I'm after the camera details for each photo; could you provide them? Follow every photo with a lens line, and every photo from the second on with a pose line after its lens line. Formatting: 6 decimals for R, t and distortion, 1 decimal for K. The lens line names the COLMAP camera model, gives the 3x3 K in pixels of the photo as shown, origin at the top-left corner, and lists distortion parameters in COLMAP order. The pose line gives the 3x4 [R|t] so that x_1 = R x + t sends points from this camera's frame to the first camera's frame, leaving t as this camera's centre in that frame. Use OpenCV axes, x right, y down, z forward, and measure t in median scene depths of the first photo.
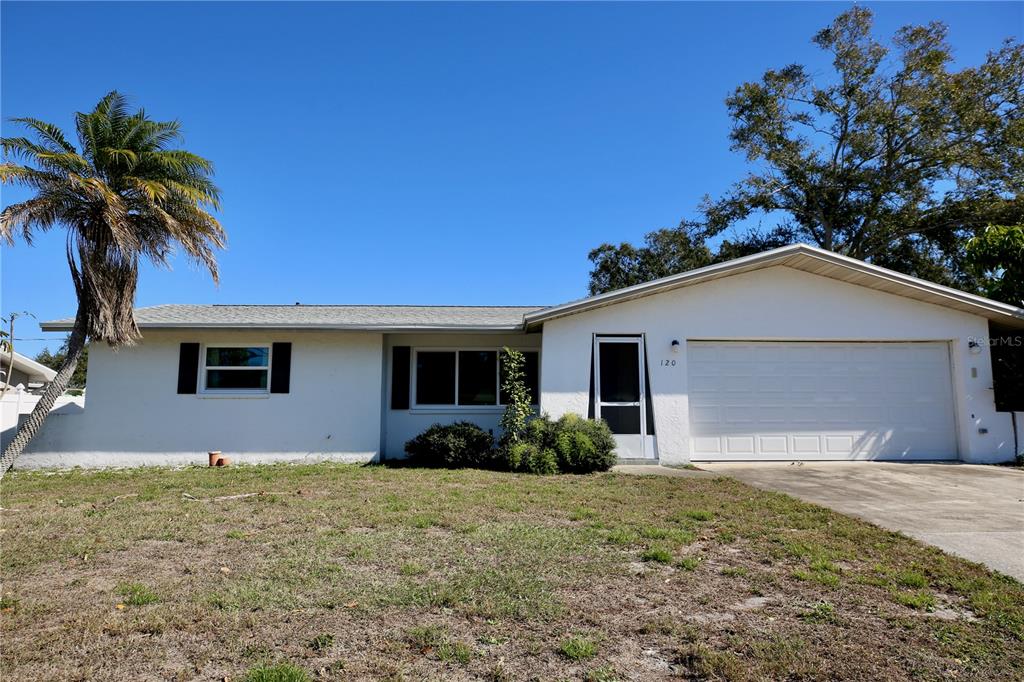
lens RADIAL K [[615.3, 0, 515.4], [0, 615.3, 337.6], [0, 0, 1]] dist [-0.001250, 0.002411]
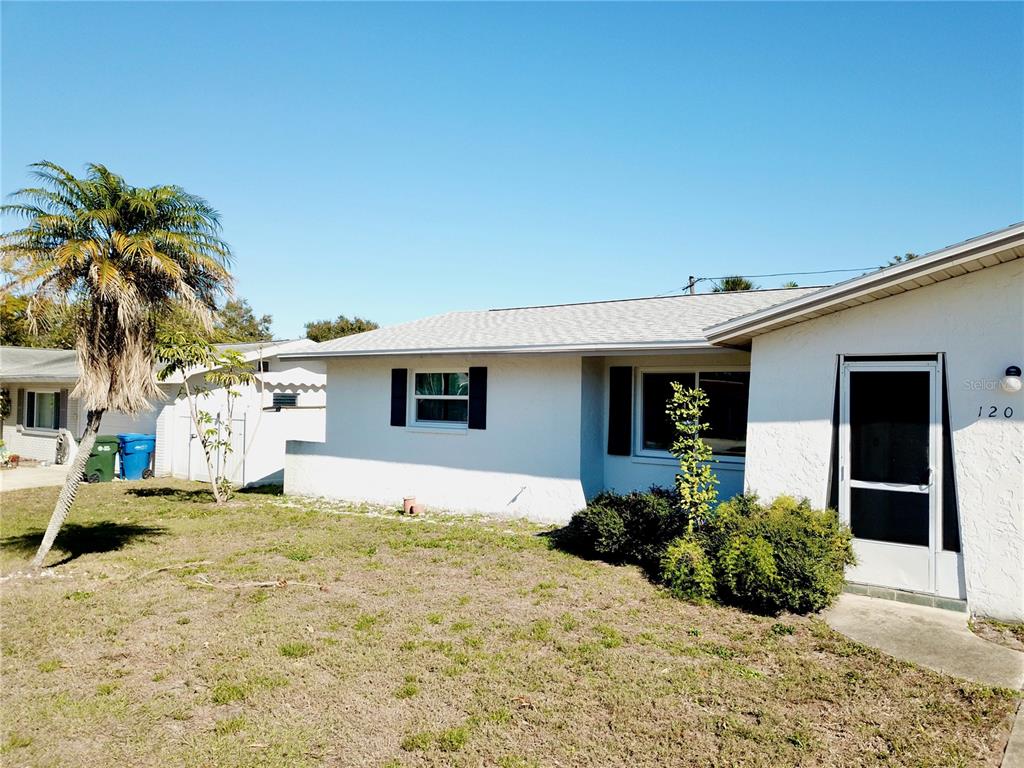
lens RADIAL K [[778.4, 0, 514.5], [0, 778.4, 376.9], [0, 0, 1]] dist [0.020592, -0.019457]
pose [[0.777862, -0.003256, -0.628427, 0.321770], [0.062973, 0.995357, 0.072790, -0.053846], [0.625272, -0.096195, 0.774455, 0.256029]]
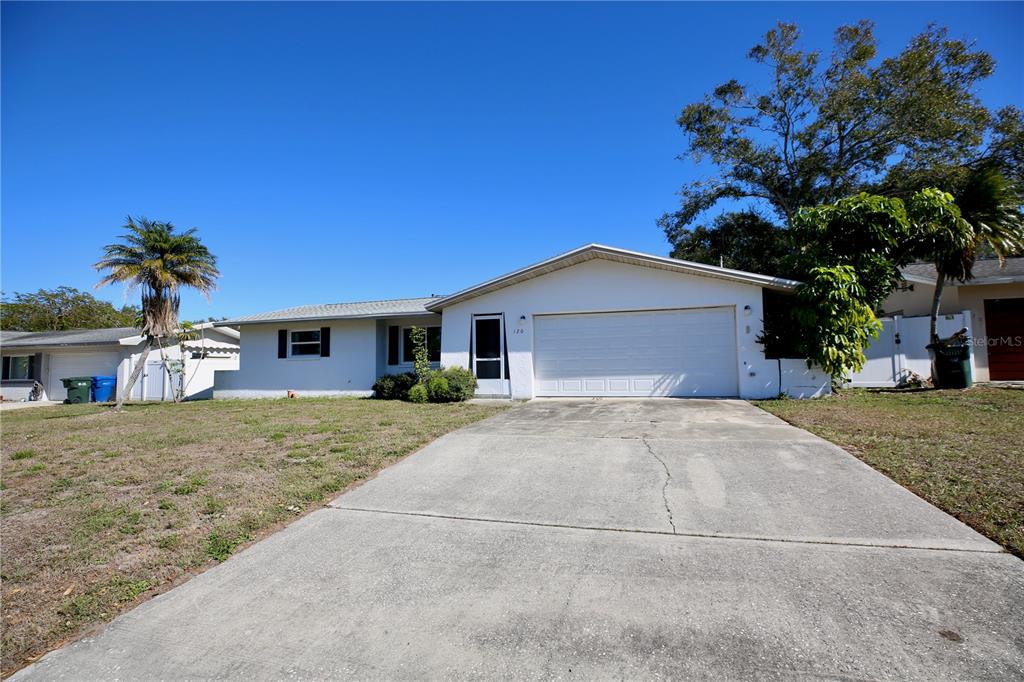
lens RADIAL K [[457.9, 0, 509.0], [0, 457.9, 346.4], [0, 0, 1]] dist [-0.029806, 0.001449]
pose [[0.952476, -0.028997, -0.303229, 0.526726], [0.053130, 0.996014, 0.071641, -0.003134], [0.299943, -0.084347, 0.950221, -0.059572]]
